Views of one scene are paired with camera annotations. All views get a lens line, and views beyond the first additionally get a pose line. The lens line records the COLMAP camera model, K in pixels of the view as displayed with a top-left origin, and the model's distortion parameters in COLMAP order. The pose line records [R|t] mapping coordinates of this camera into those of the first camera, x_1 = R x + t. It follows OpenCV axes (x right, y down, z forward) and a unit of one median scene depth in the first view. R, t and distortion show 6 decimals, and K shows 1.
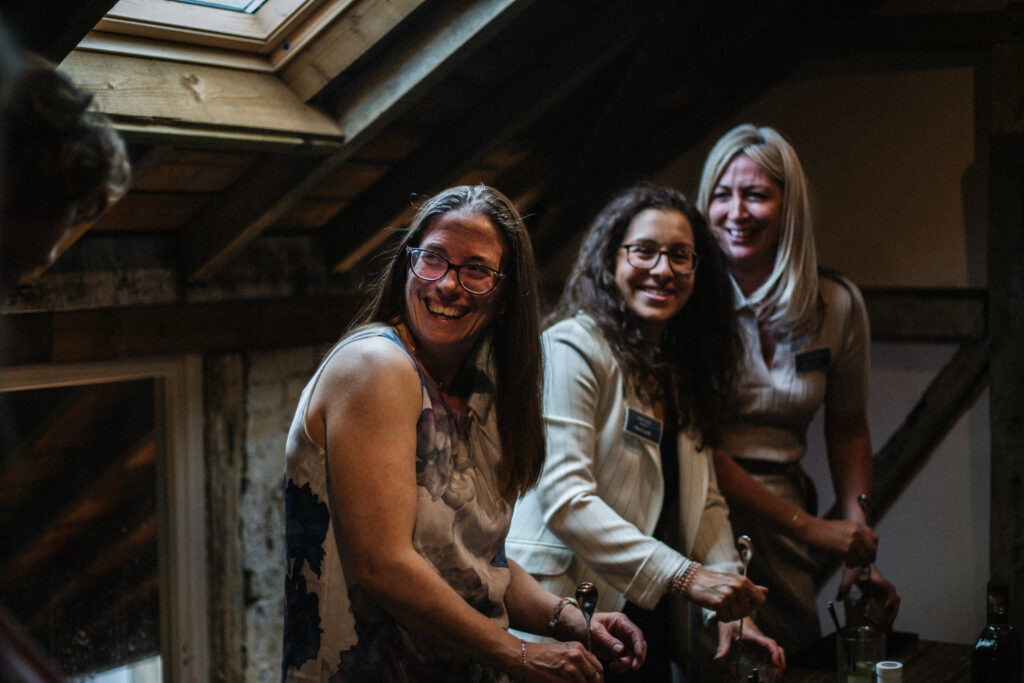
lens RADIAL K [[1505.7, 0, 521.6], [0, 1505.7, 345.0], [0, 0, 1]] dist [-0.113134, 0.000000]
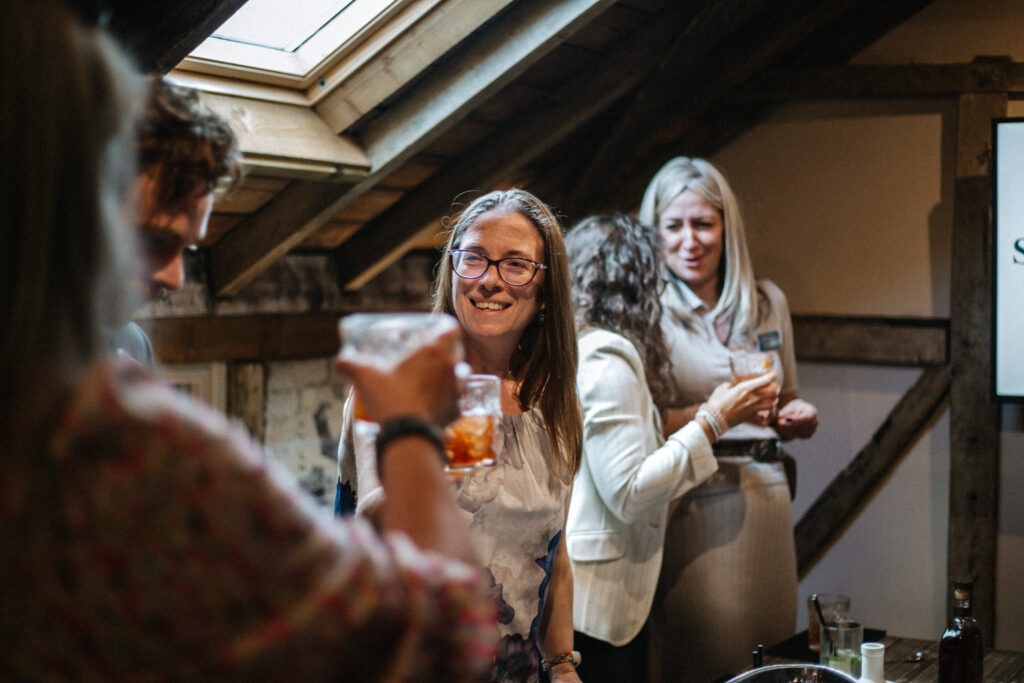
lens RADIAL K [[1505.7, 0, 502.4], [0, 1505.7, 343.3], [0, 0, 1]] dist [-0.113134, 0.000000]
pose [[0.999437, 0.021772, 0.025546, -0.046395], [-0.021377, 0.999650, -0.015615, 0.004654], [-0.025877, 0.015060, 0.999552, -0.090078]]
